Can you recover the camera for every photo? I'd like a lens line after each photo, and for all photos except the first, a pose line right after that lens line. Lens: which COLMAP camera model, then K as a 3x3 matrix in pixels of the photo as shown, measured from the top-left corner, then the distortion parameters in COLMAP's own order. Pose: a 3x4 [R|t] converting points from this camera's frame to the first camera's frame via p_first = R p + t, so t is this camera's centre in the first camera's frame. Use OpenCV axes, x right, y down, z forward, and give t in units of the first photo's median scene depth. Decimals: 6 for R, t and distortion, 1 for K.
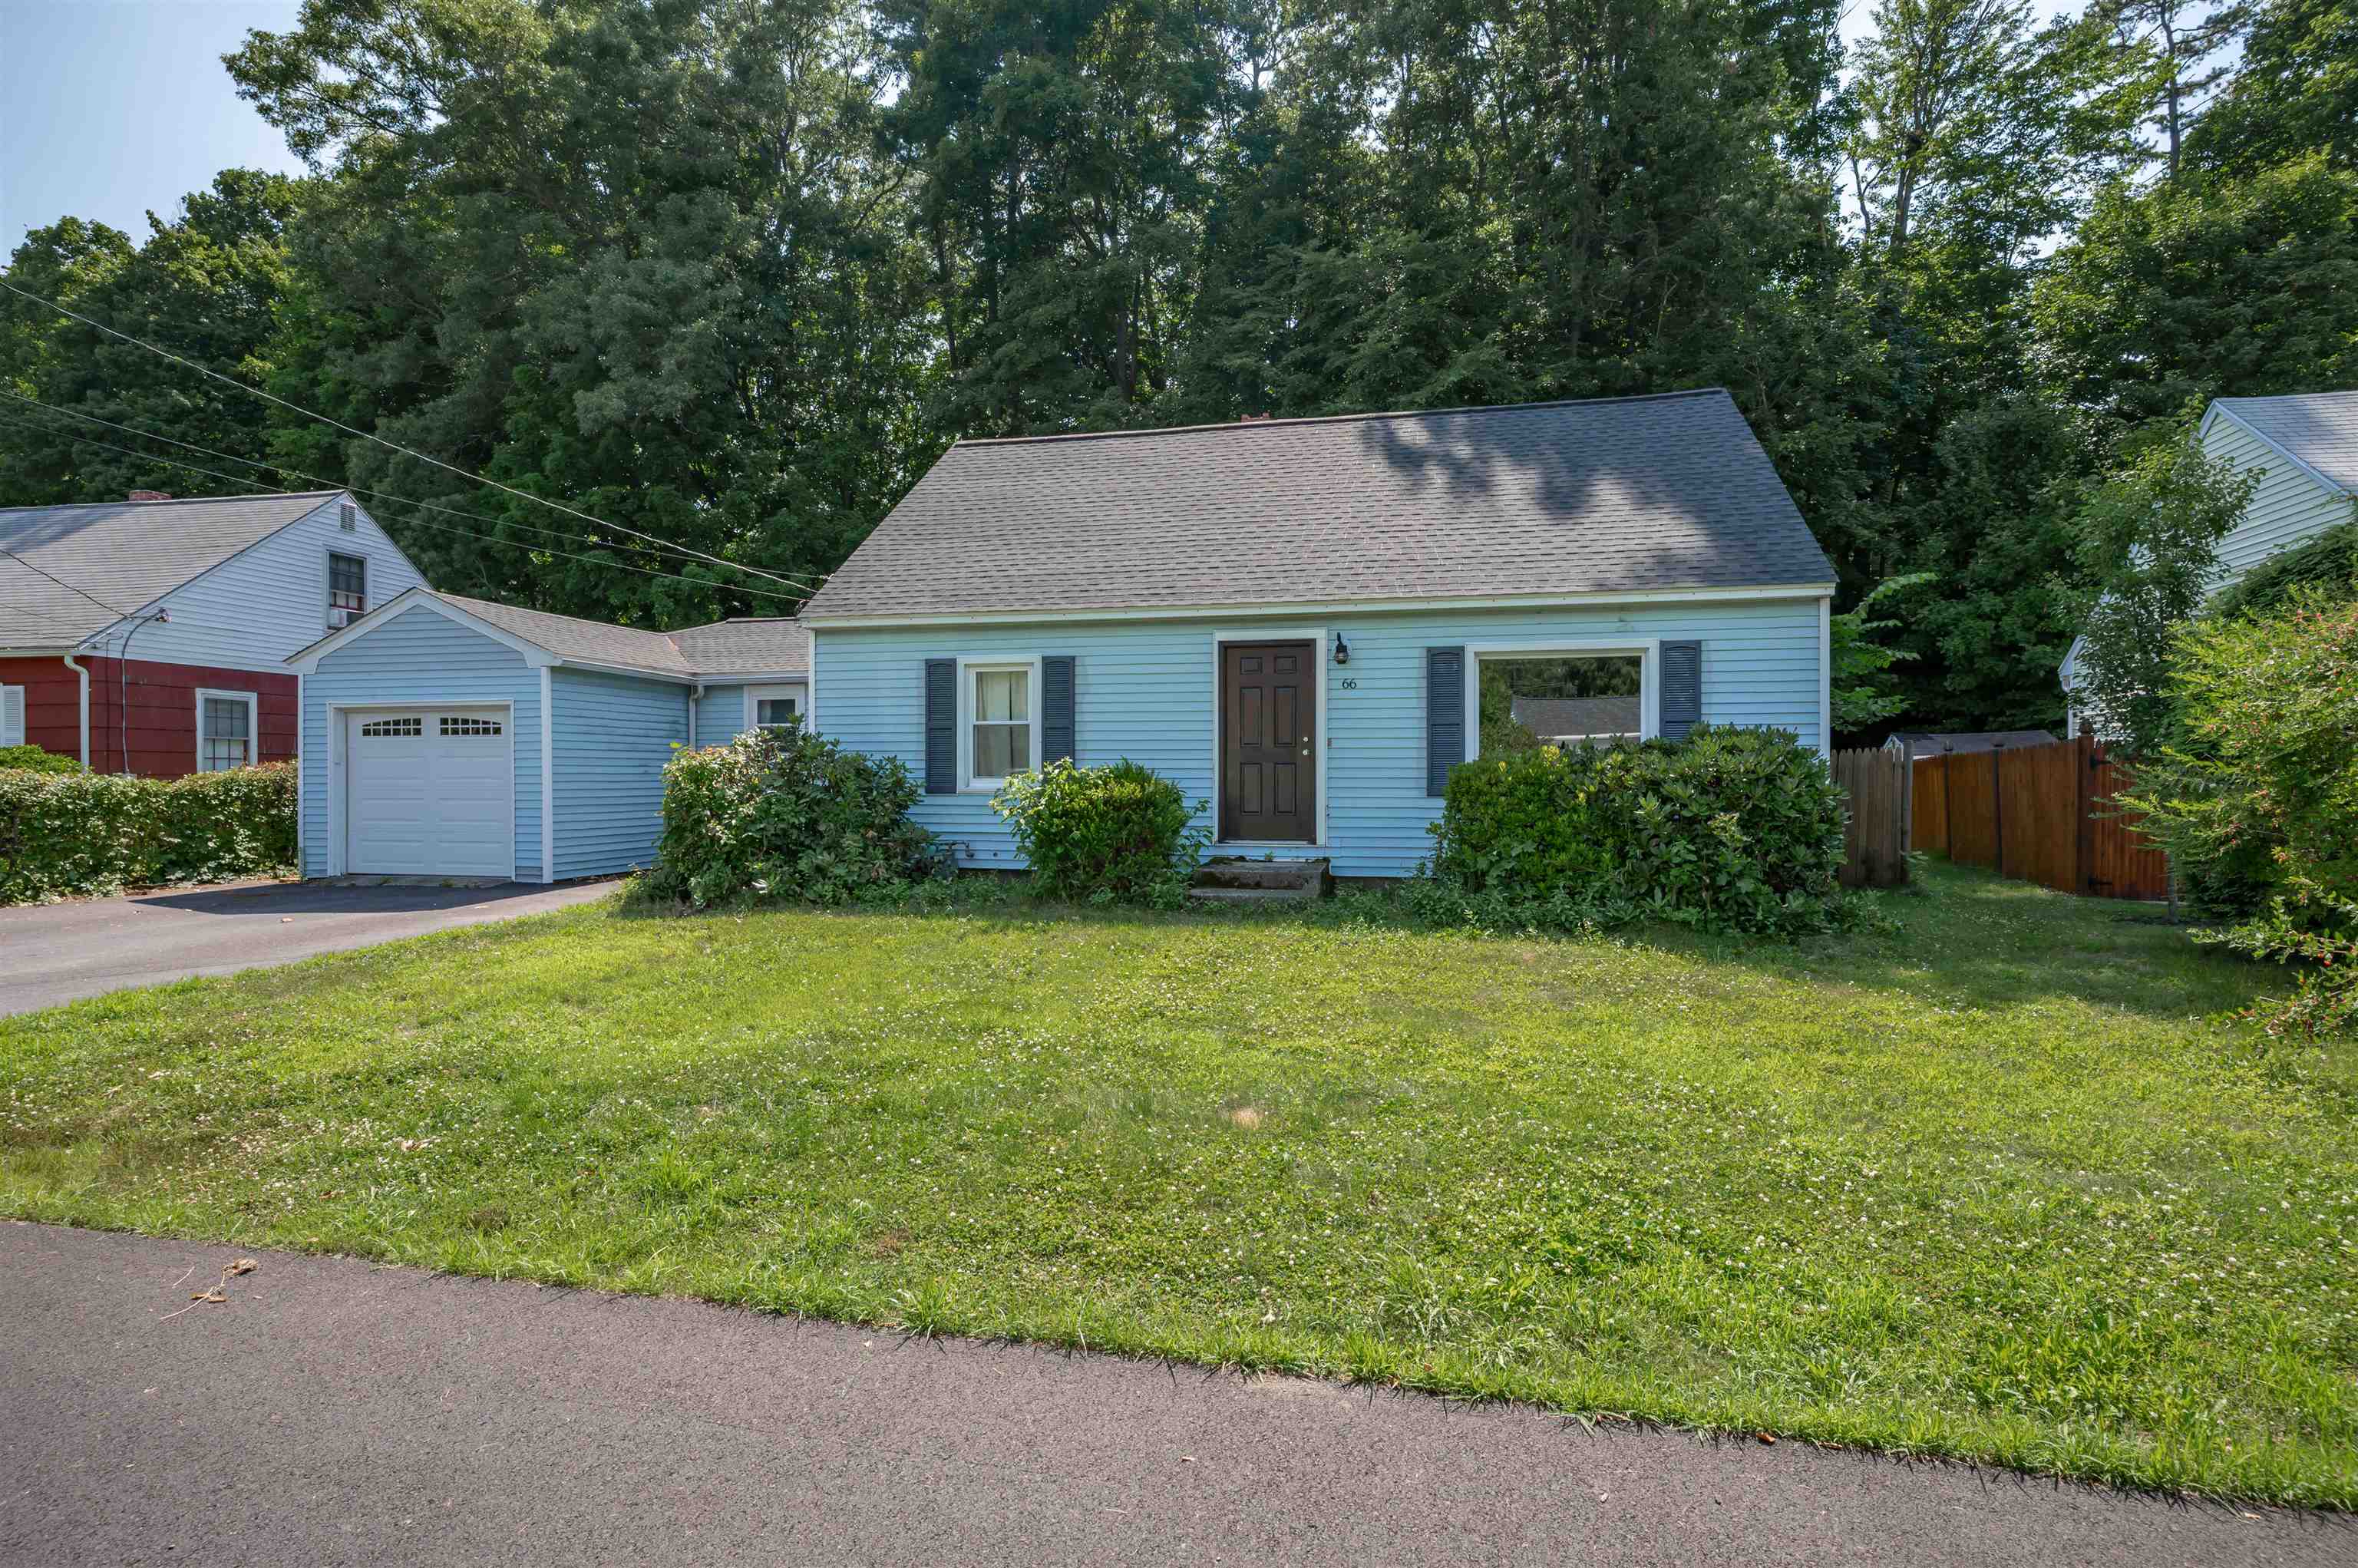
lens RADIAL K [[1138.3, 0, 1171.4], [0, 1138.3, 782.9], [0, 0, 1]] dist [-0.006379, 0.004539]
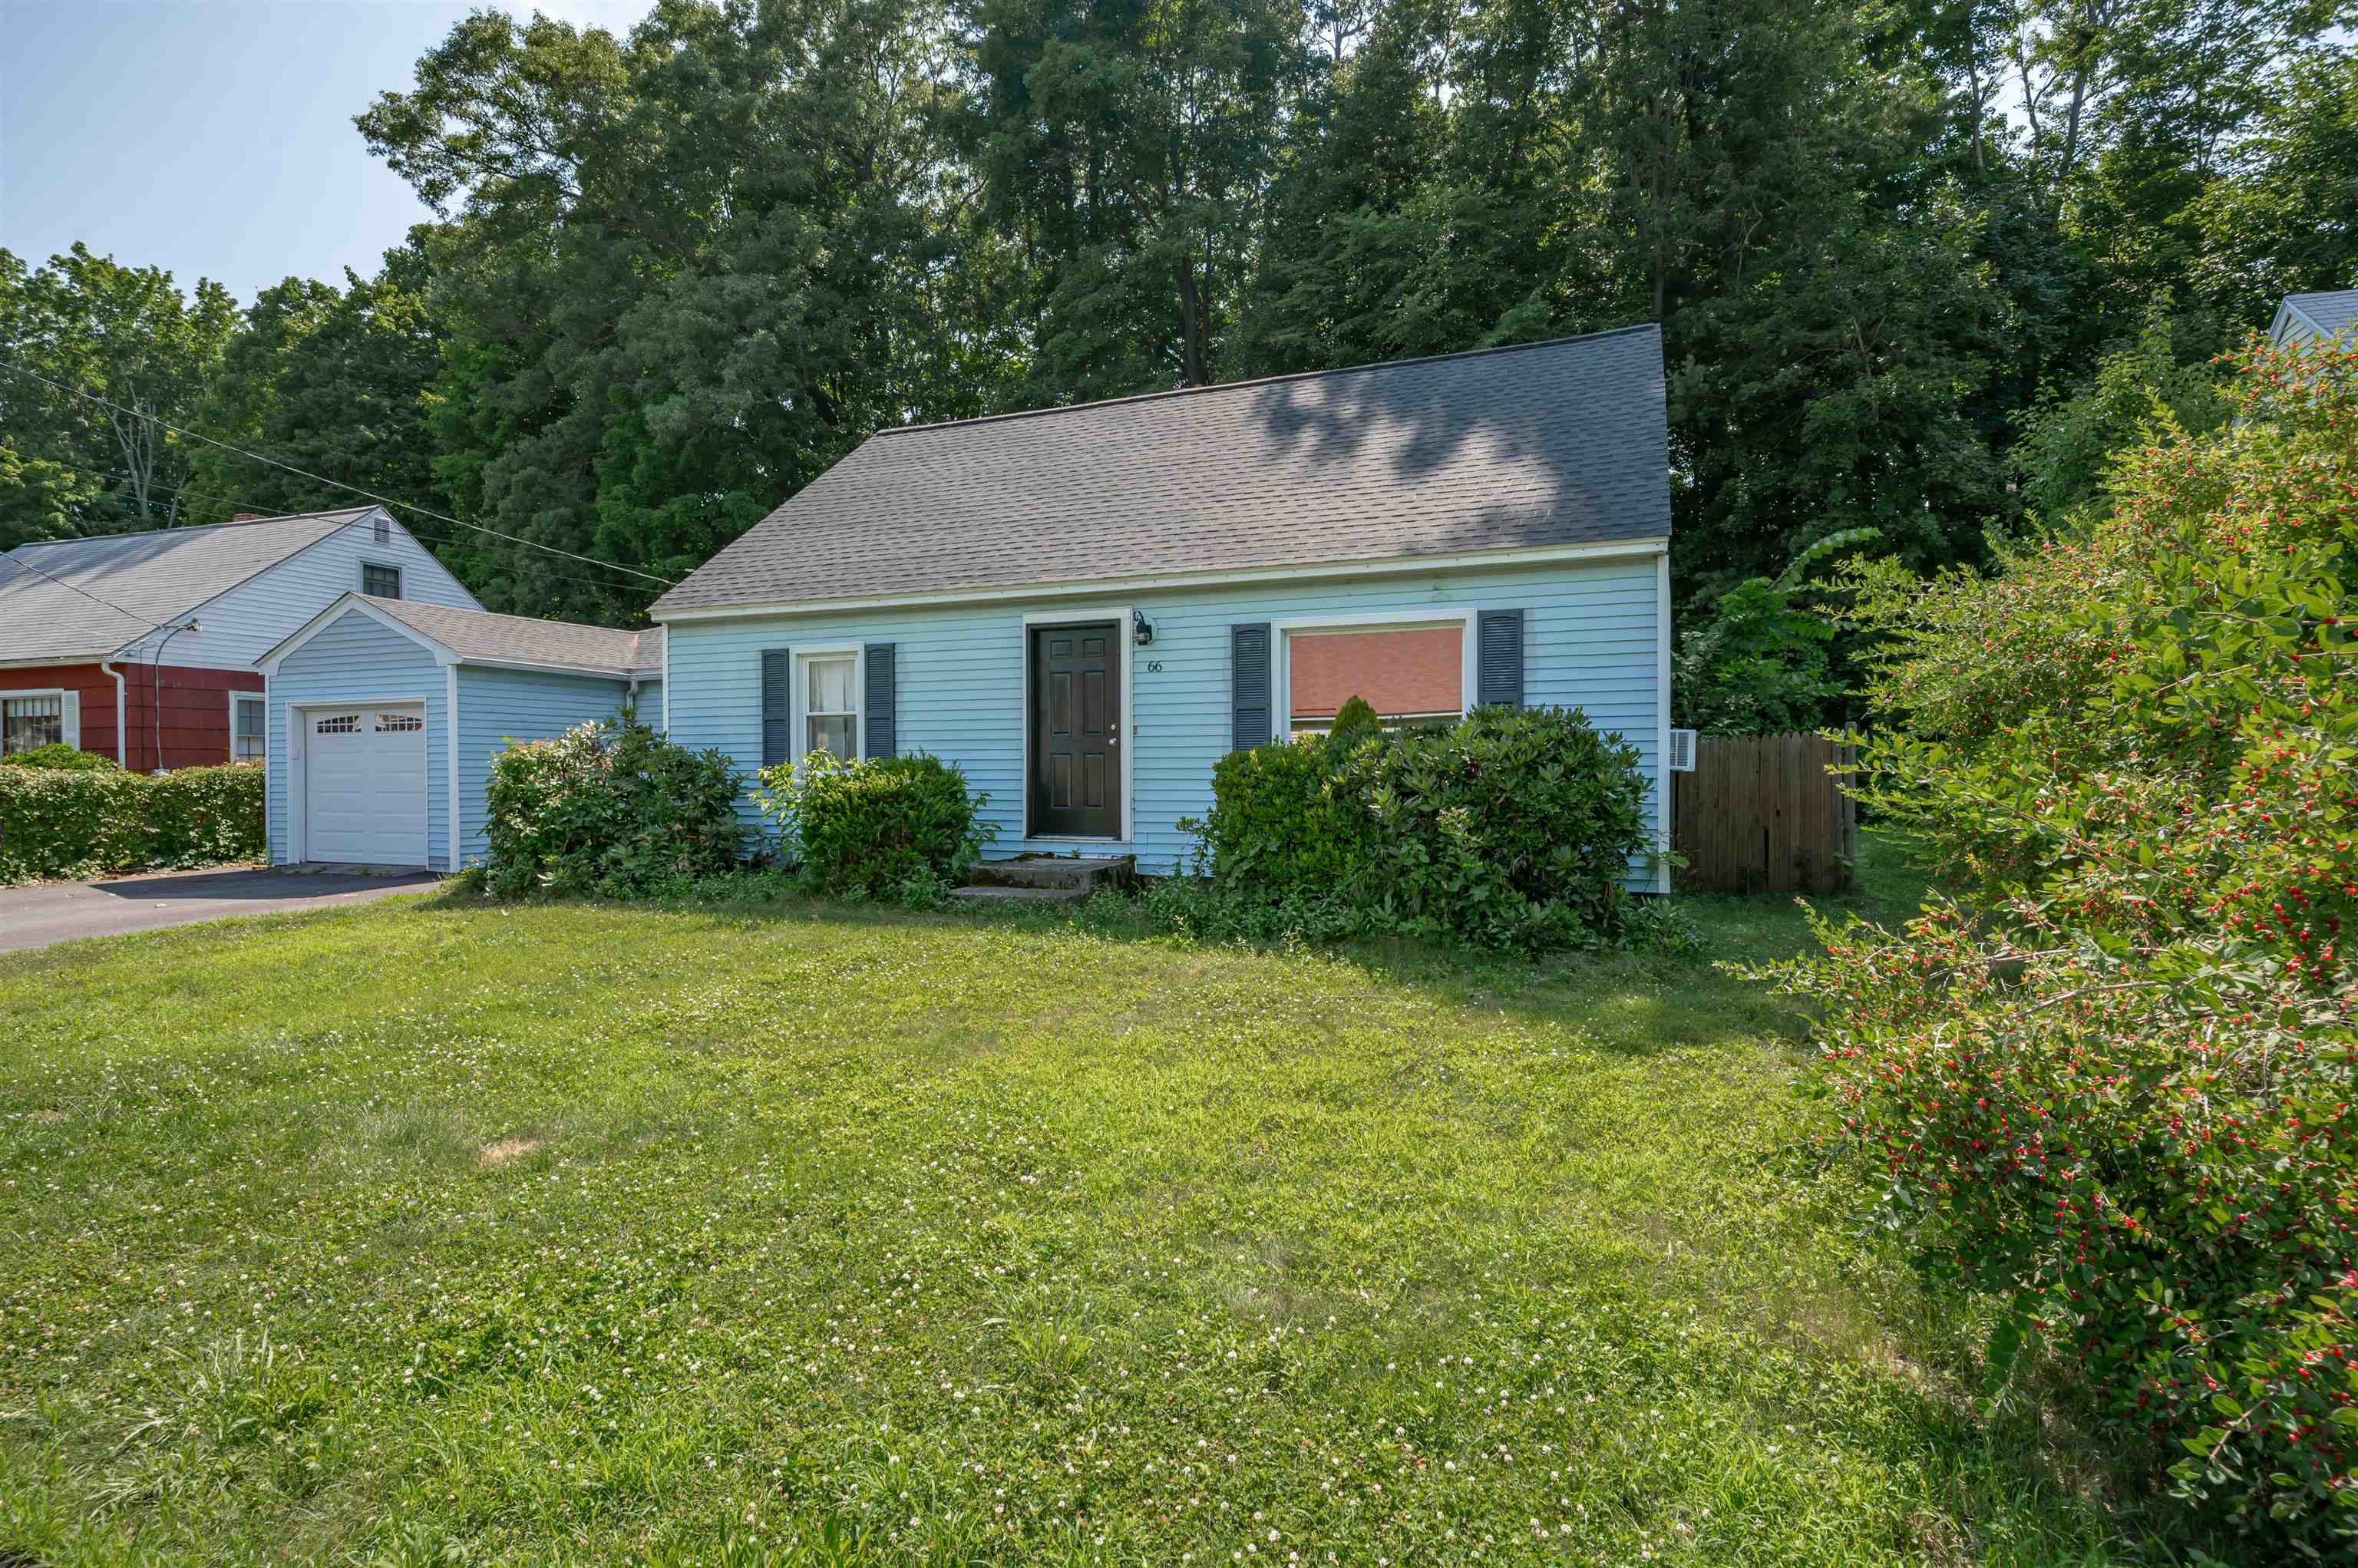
lens RADIAL K [[1138.3, 0, 1193.7], [0, 1138.3, 778.0], [0, 0, 1]] dist [-0.006379, 0.004539]
pose [[0.987568, -0.002090, -0.157179, 0.262902], [0.002205, 0.999997, 0.000560, 0.002069], [0.157178, -0.000900, 0.987570, 0.075027]]
